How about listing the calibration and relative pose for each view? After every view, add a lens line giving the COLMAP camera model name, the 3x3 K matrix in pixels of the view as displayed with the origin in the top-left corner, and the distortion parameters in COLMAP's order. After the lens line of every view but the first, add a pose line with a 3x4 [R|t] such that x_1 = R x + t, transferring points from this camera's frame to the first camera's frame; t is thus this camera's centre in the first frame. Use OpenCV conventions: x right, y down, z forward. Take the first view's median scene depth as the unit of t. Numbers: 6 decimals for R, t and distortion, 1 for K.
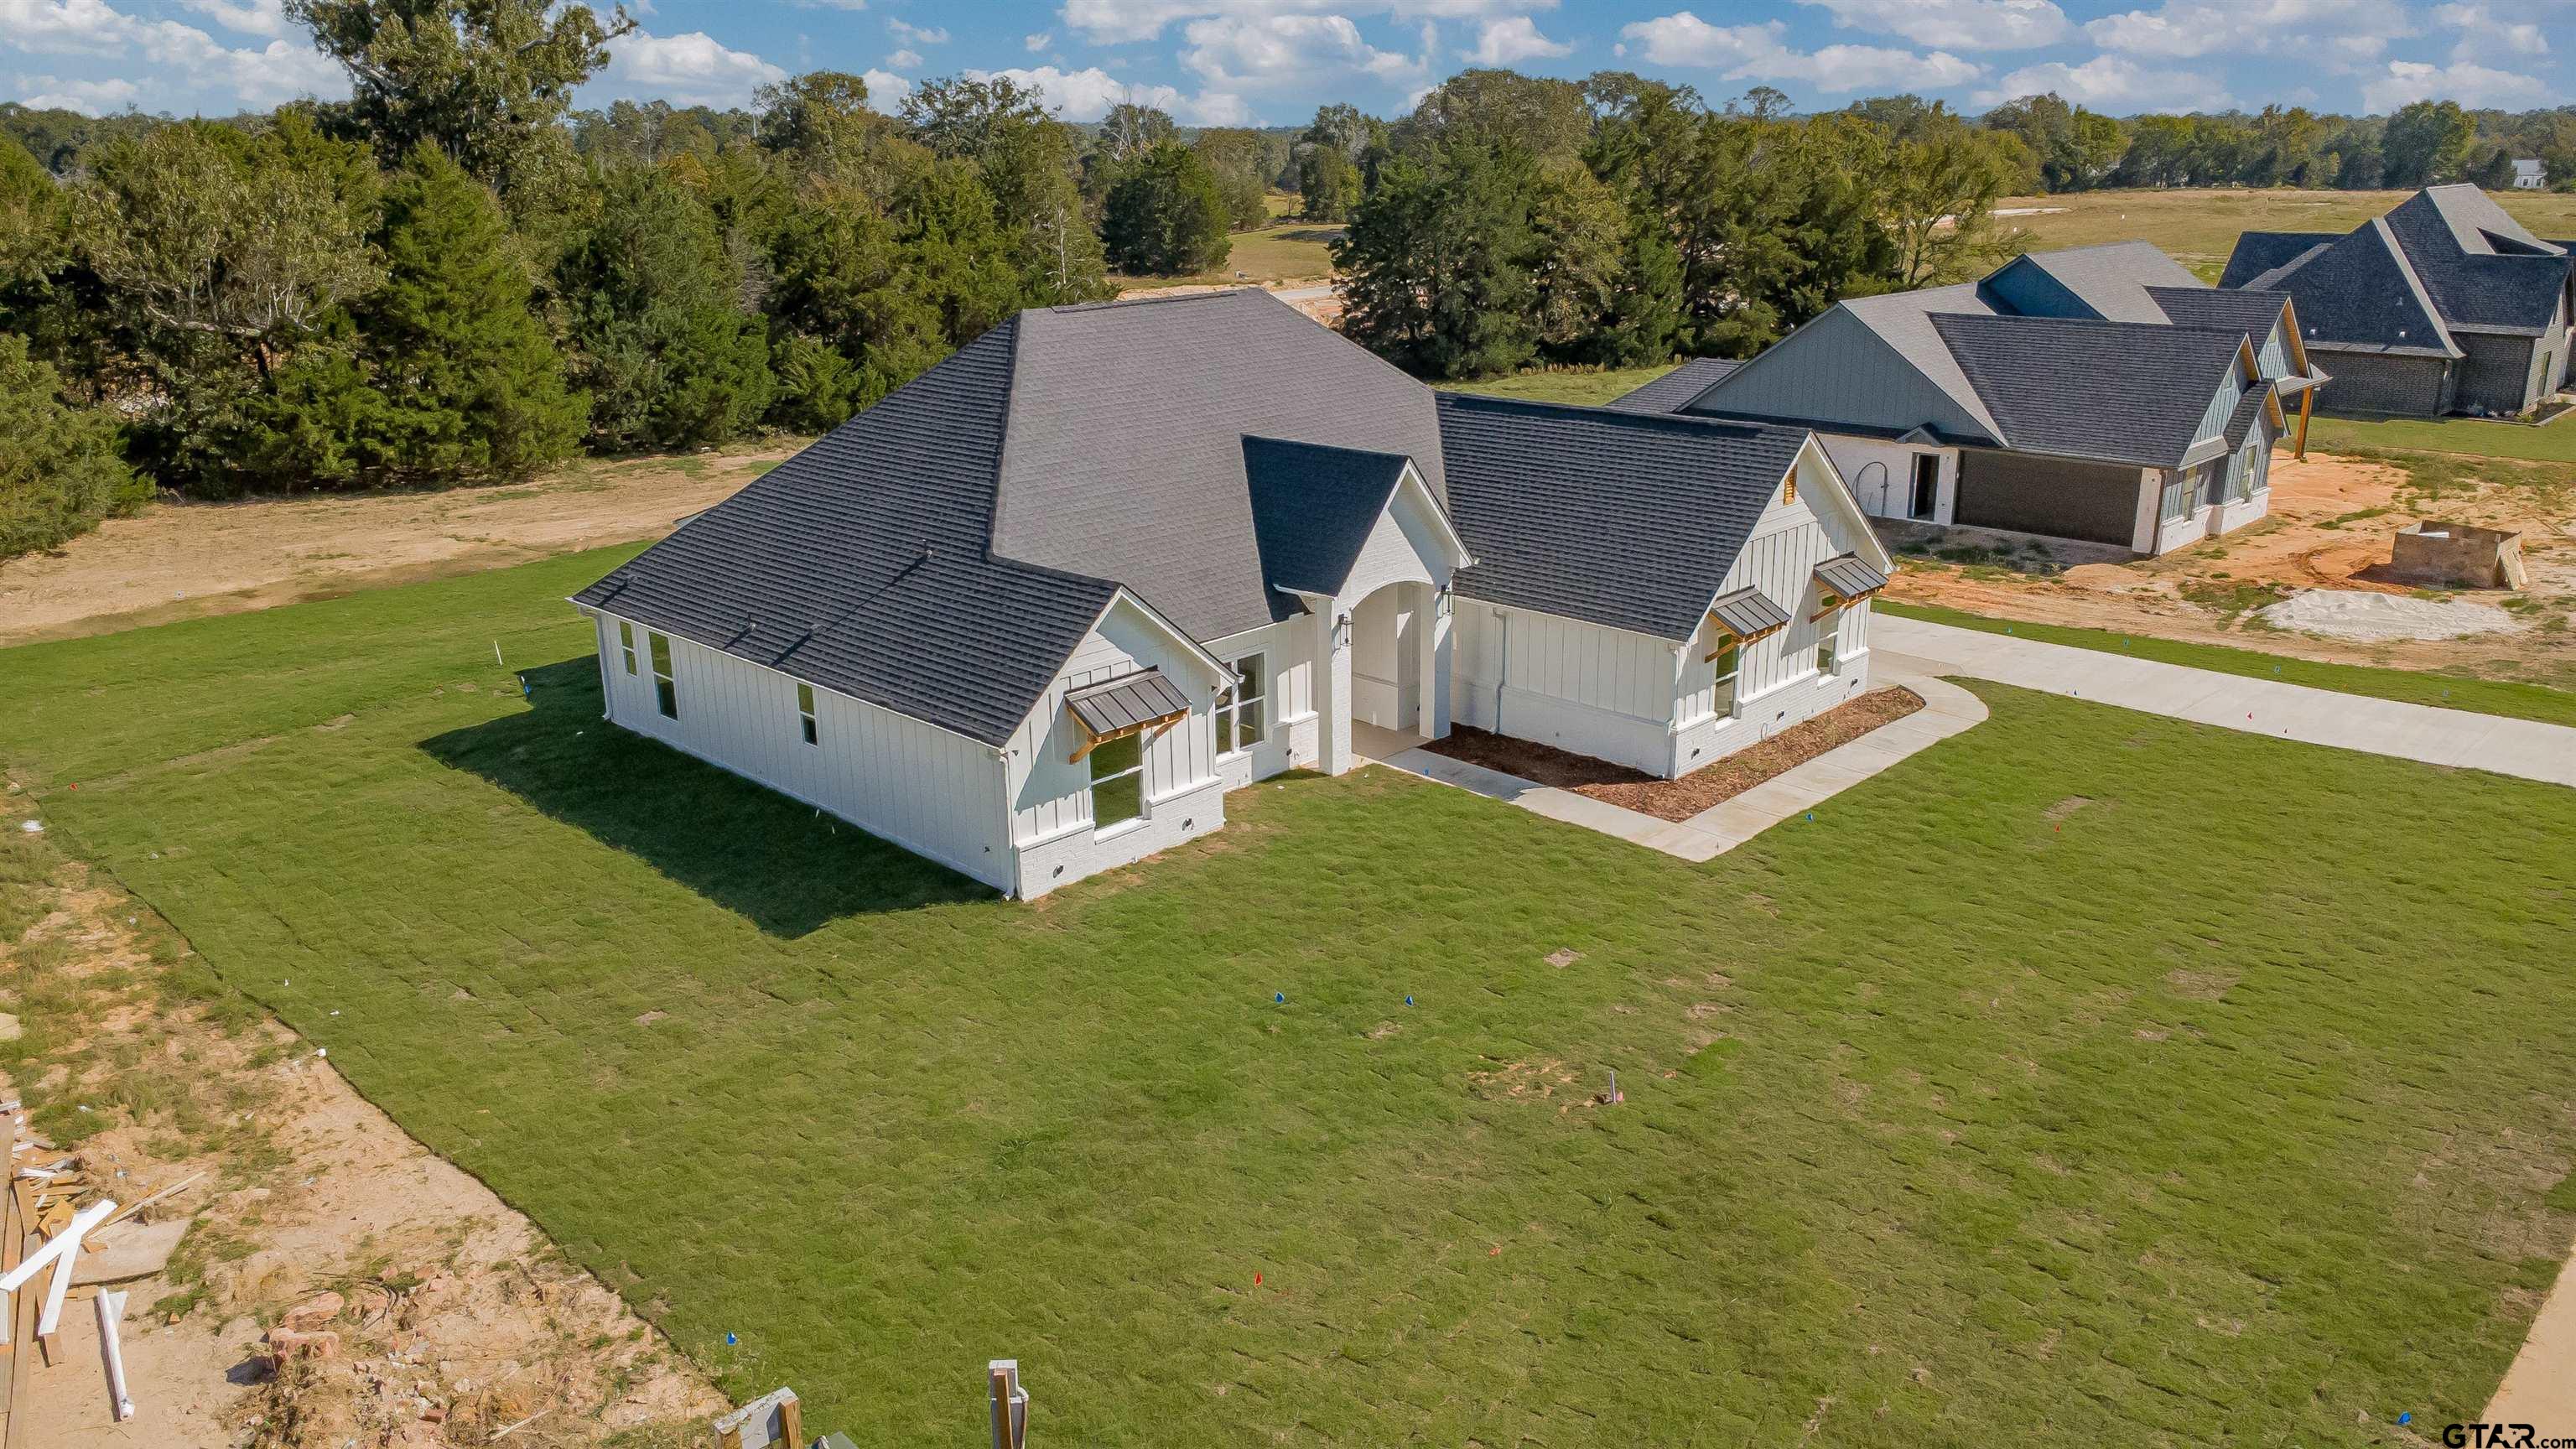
lens RADIAL K [[1800.8, 0, 1291.1], [0, 1800.8, 727.7], [0, 0, 1]] dist [0.014202, -0.013904]
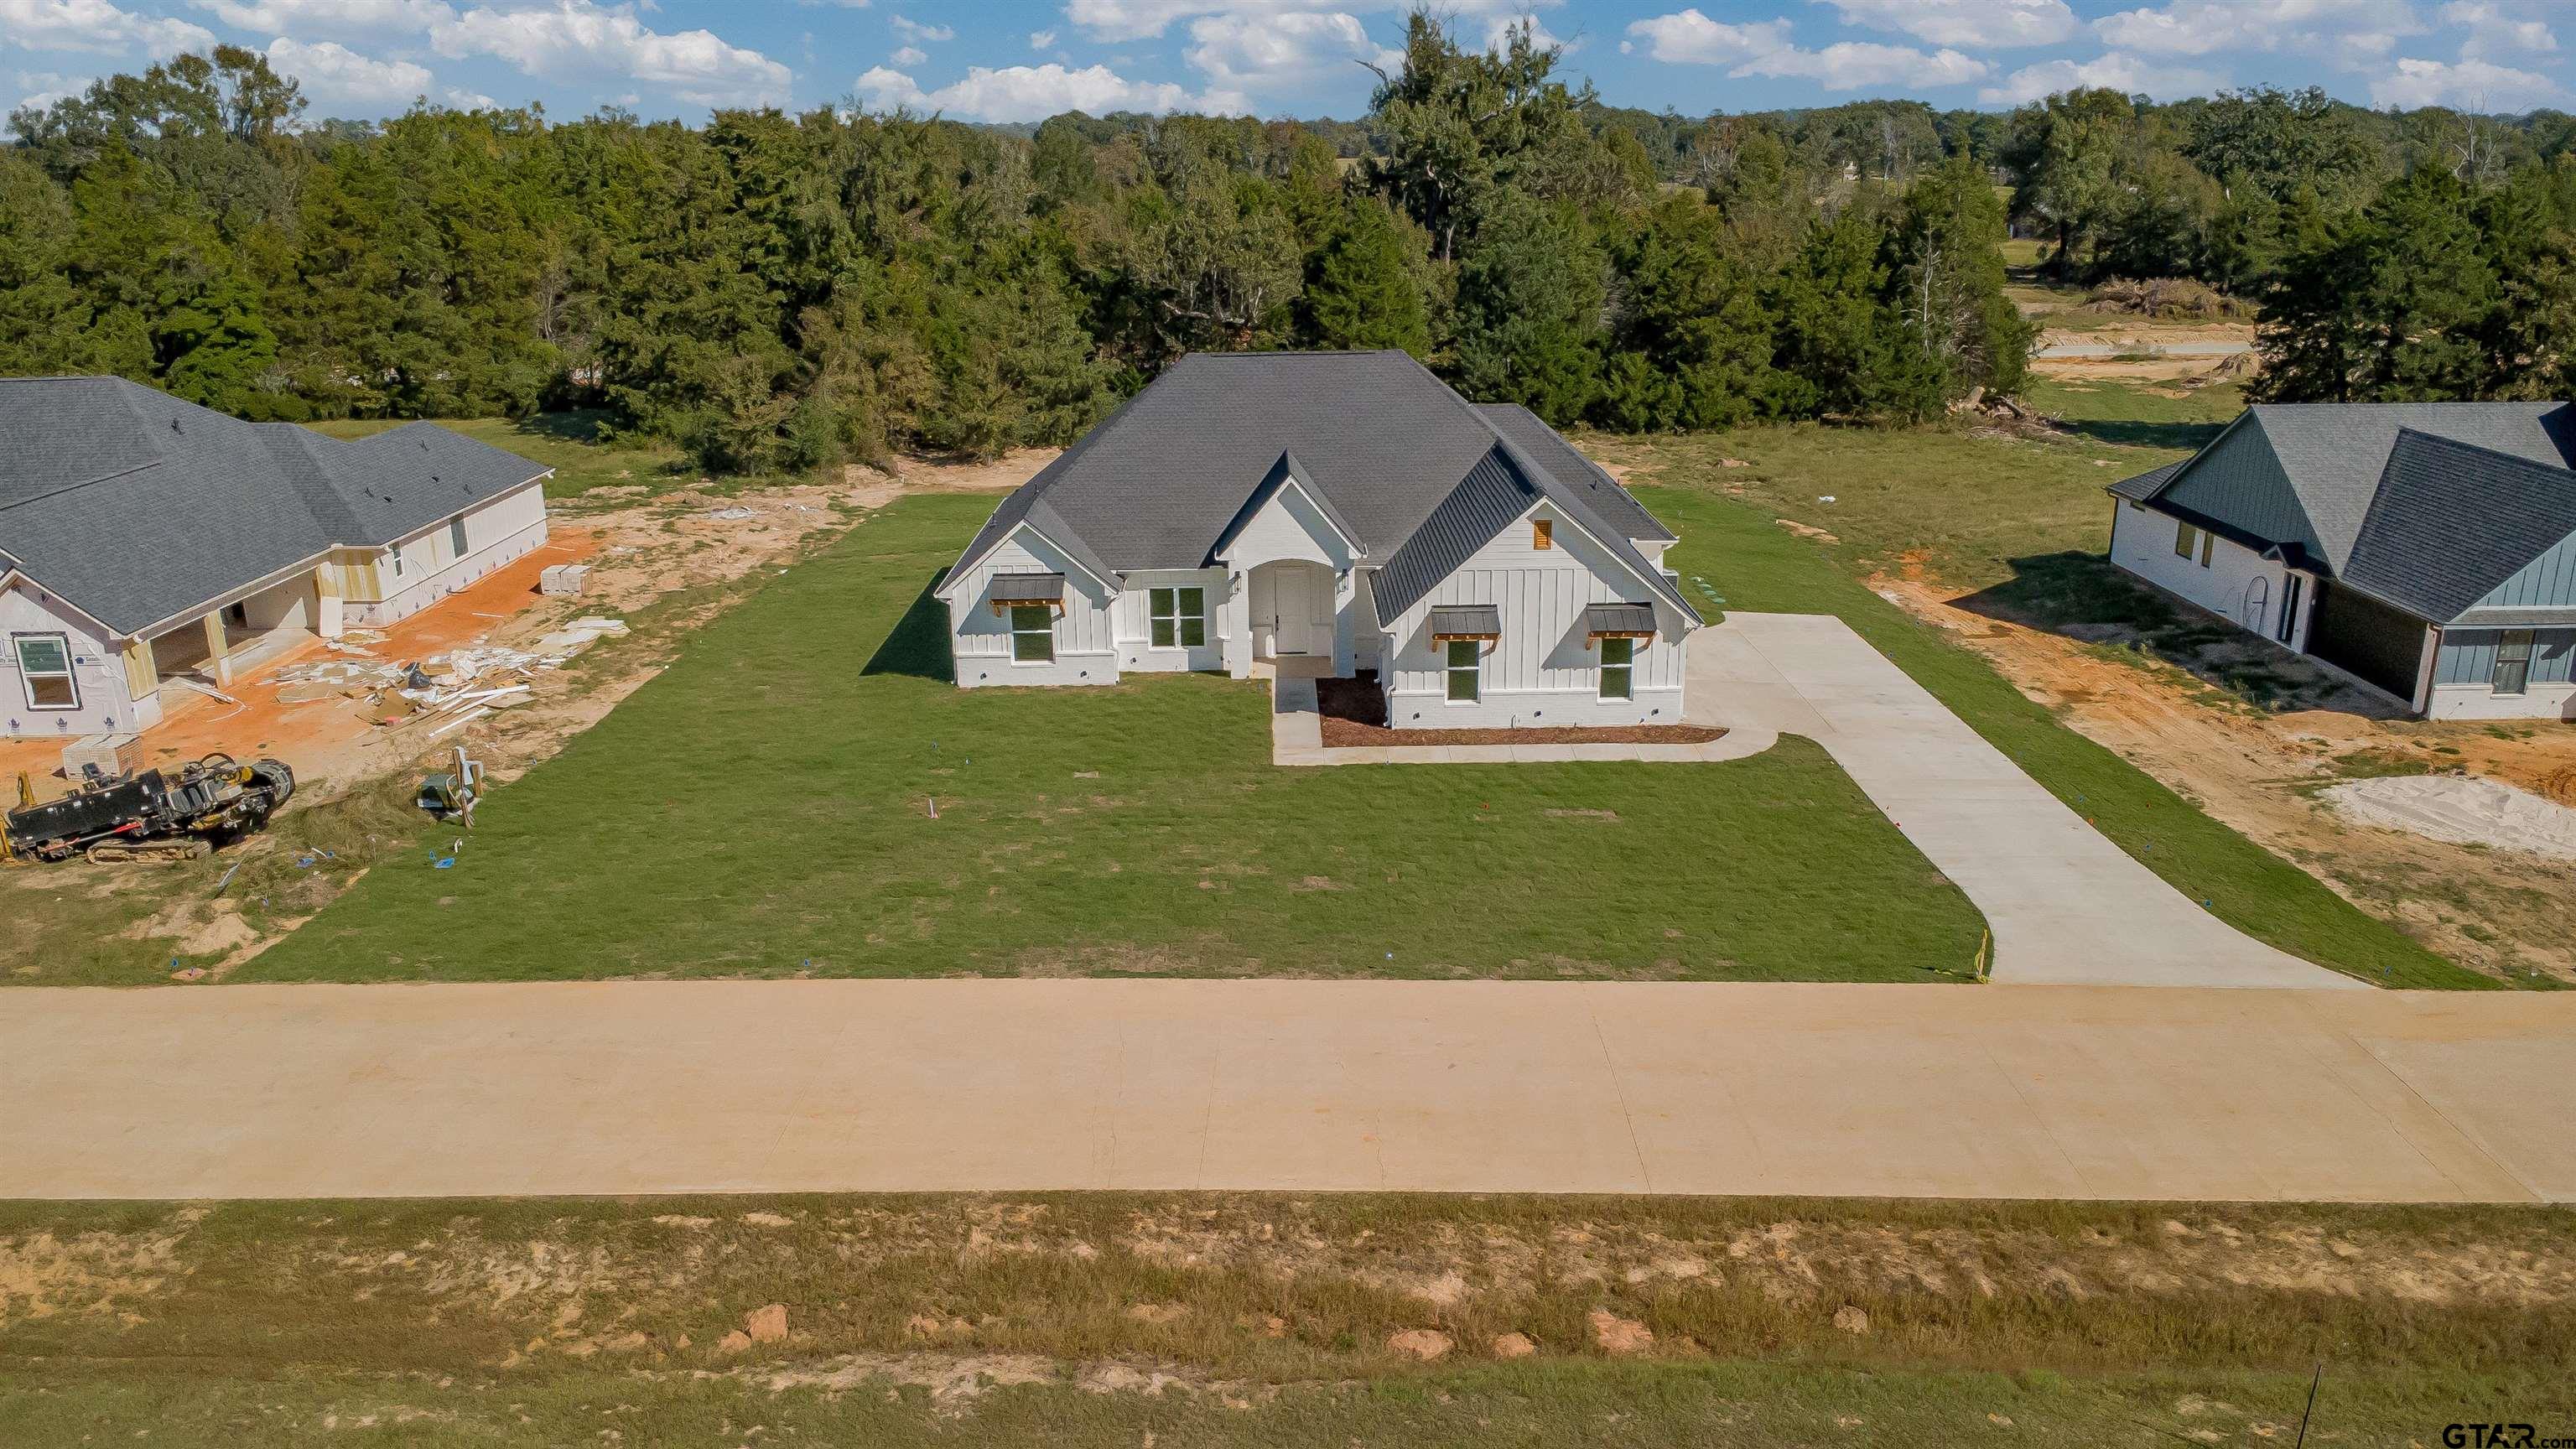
lens RADIAL K [[1800.8, 0, 1292.3], [0, 1800.8, 730.2], [0, 0, 1]] dist [0.014202, -0.013904]
pose [[0.707572, 0.221364, -0.671073, 1.083759], [-0.215748, 0.971996, 0.093146, -0.082550], [0.672900, 0.078875, 0.735516, -0.064916]]
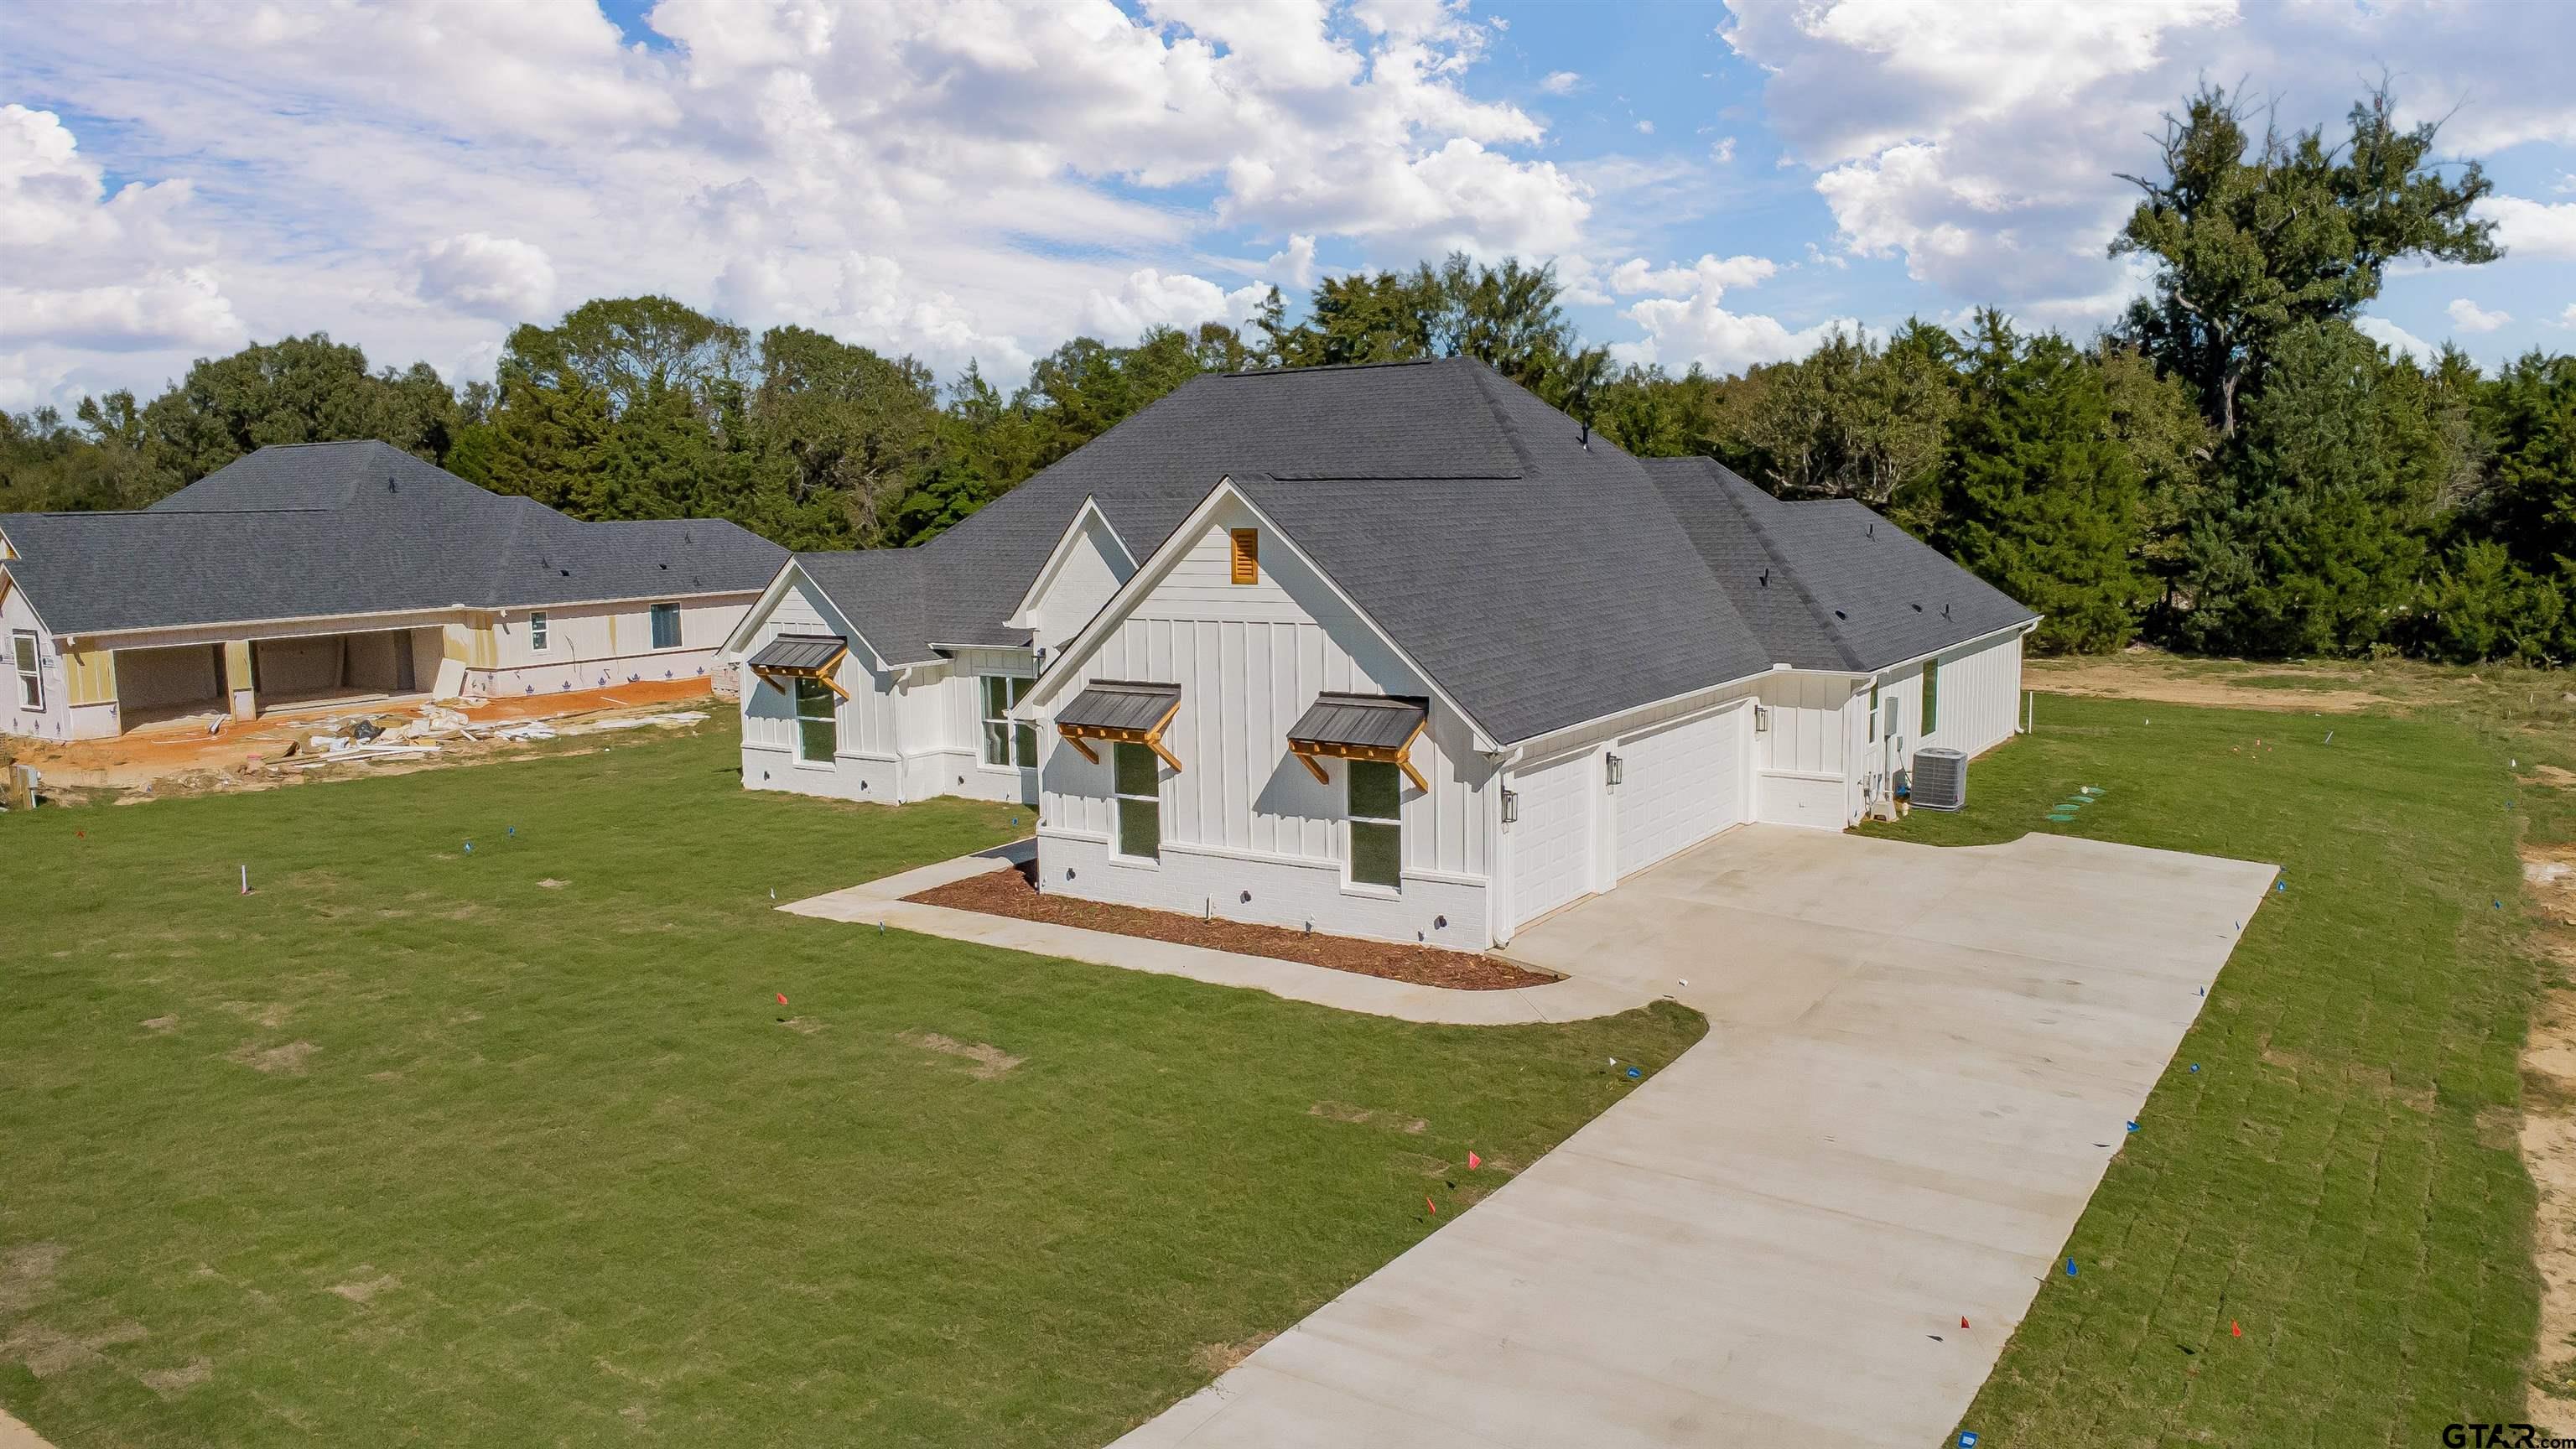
lens RADIAL K [[1800.8, 0, 1290.0], [0, 1800.8, 736.5], [0, 0, 1]] dist [0.014202, -0.013904]
pose [[0.187076, 0.142885, -0.971898, 0.999084], [-0.287094, 0.954123, 0.085010, -0.136974], [0.939457, 0.263123, 0.219515, 0.910405]]
